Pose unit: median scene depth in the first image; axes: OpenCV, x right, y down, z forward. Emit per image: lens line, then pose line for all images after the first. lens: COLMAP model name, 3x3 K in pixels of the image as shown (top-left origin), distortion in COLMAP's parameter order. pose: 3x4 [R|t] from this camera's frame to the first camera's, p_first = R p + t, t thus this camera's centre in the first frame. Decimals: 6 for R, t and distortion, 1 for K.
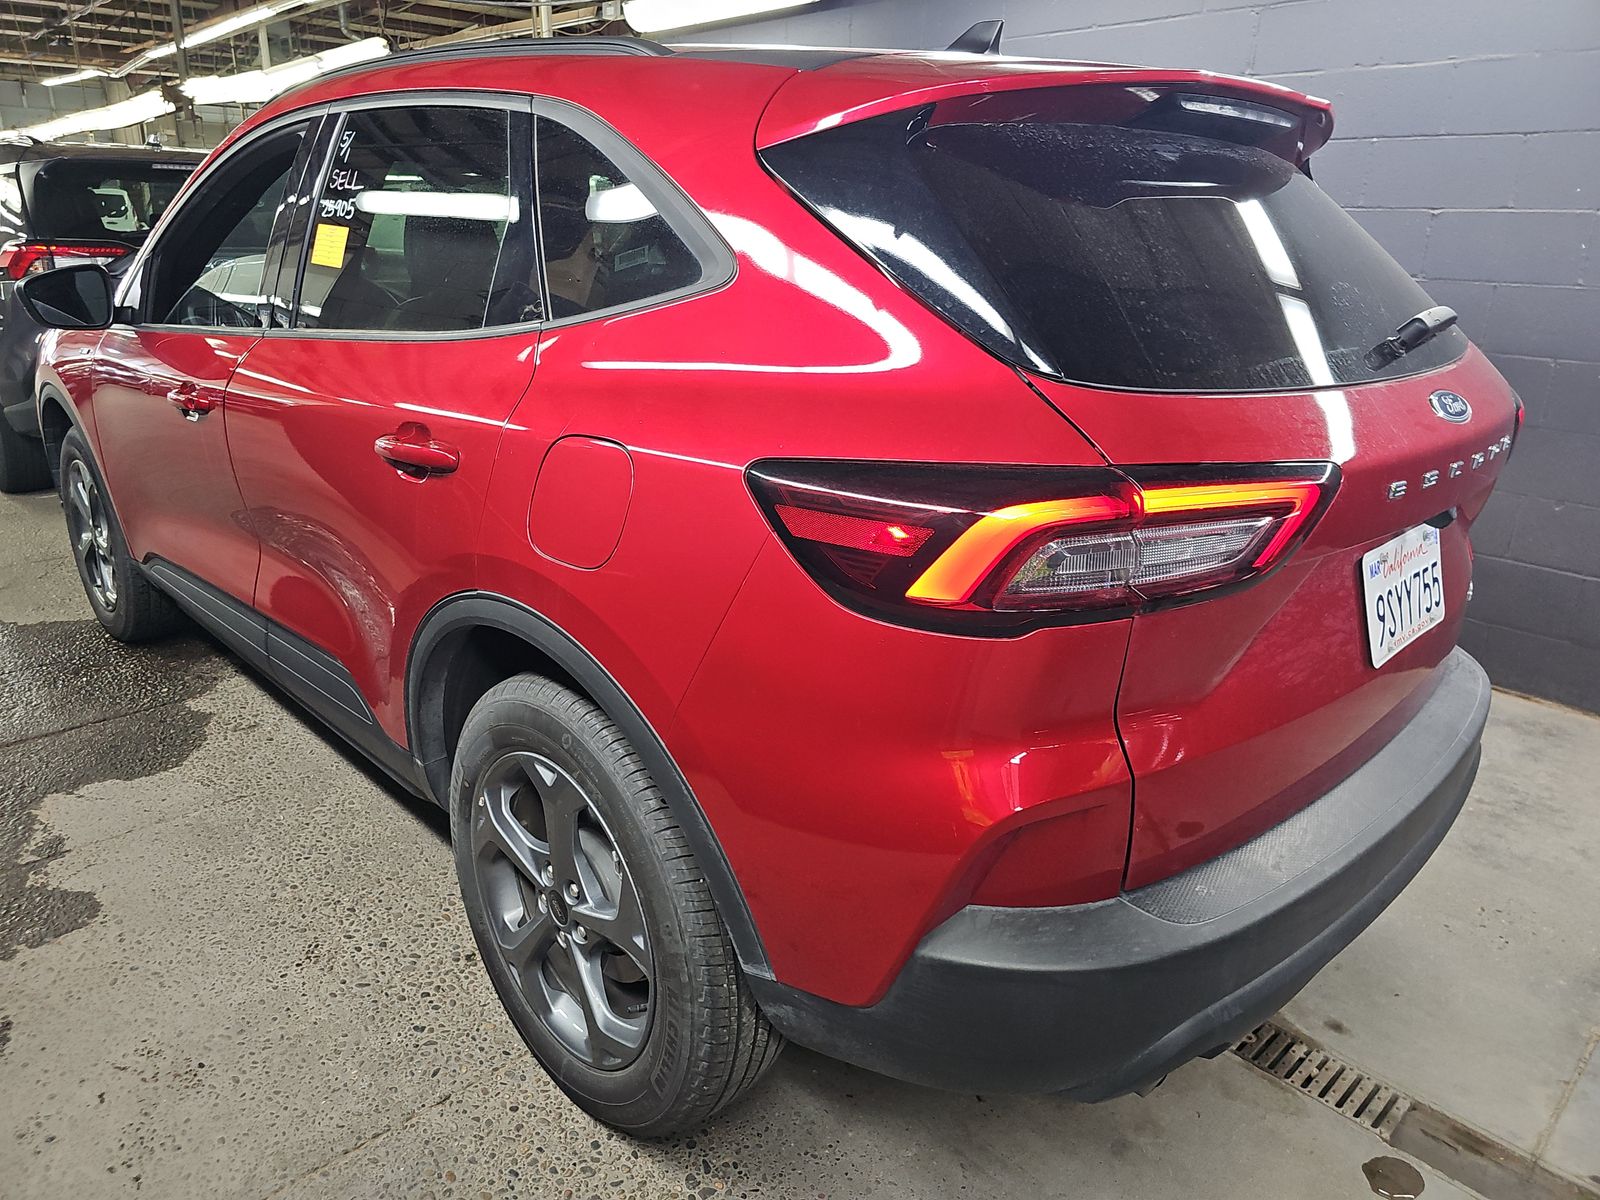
lens RADIAL K [[1083.9, 0, 800.2], [0, 1083.9, 600.0], [0, 0, 1]] dist [0.000453, -0.006222]
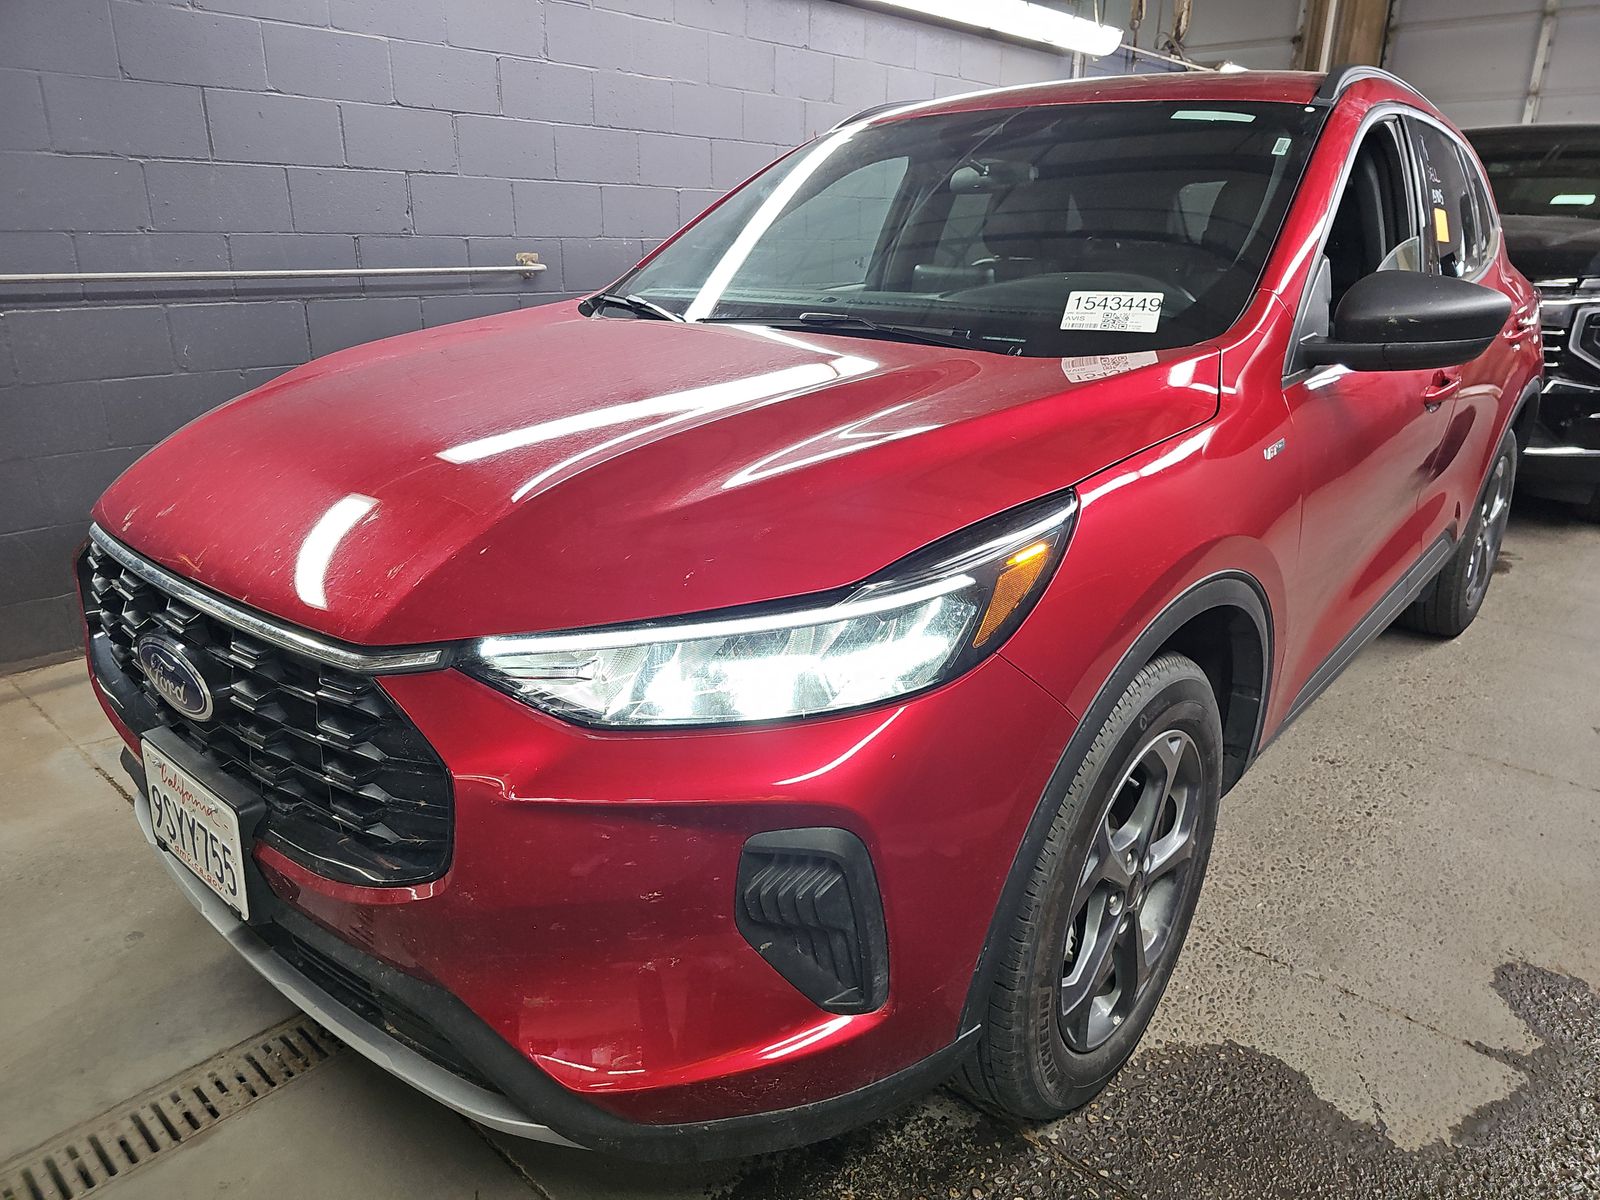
lens RADIAL K [[1083.9, 0, 799.7], [0, 1083.9, 601.5], [0, 0, 1]] dist [0.000453, -0.006222]
pose [[-0.096477, -0.350980, 0.931400, -1.136760], [0.312484, 0.877772, 0.363140, -0.422649], [-0.945011, 0.326082, 0.024991, 1.226516]]
